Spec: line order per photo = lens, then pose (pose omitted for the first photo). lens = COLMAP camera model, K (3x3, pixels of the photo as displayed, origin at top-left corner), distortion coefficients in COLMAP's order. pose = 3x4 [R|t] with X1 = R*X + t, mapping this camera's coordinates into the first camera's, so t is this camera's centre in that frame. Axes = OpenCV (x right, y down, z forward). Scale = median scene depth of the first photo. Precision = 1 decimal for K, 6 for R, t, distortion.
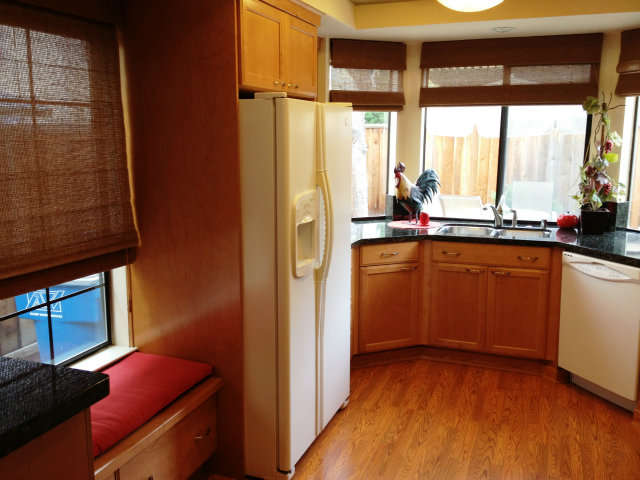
lens RADIAL K [[601.8, 0, 319.5], [0, 601.8, 242.8], [0, 0, 1]] dist [0.019388, 0.000000]
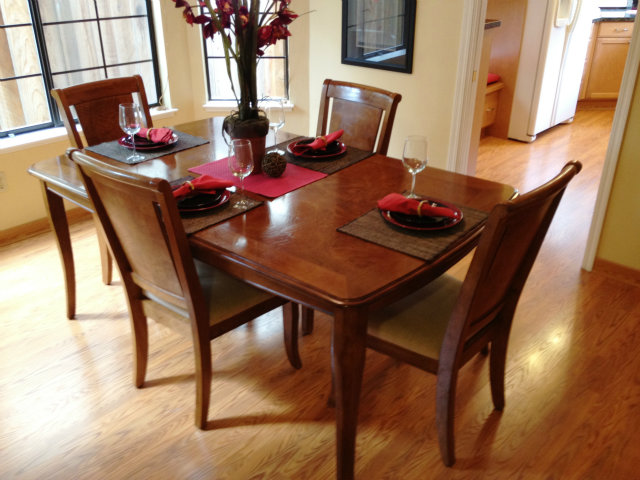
lens RADIAL K [[601.8, 0, 319.9], [0, 601.8, 236.6], [0, 0, 1]] dist [0.019388, 0.000000]
pose [[0.928768, 0.161881, -0.333443, 0.008059], [-0.064545, 0.956479, 0.284573, 0.124432], [0.364998, -0.242780, 0.898796, -0.703032]]
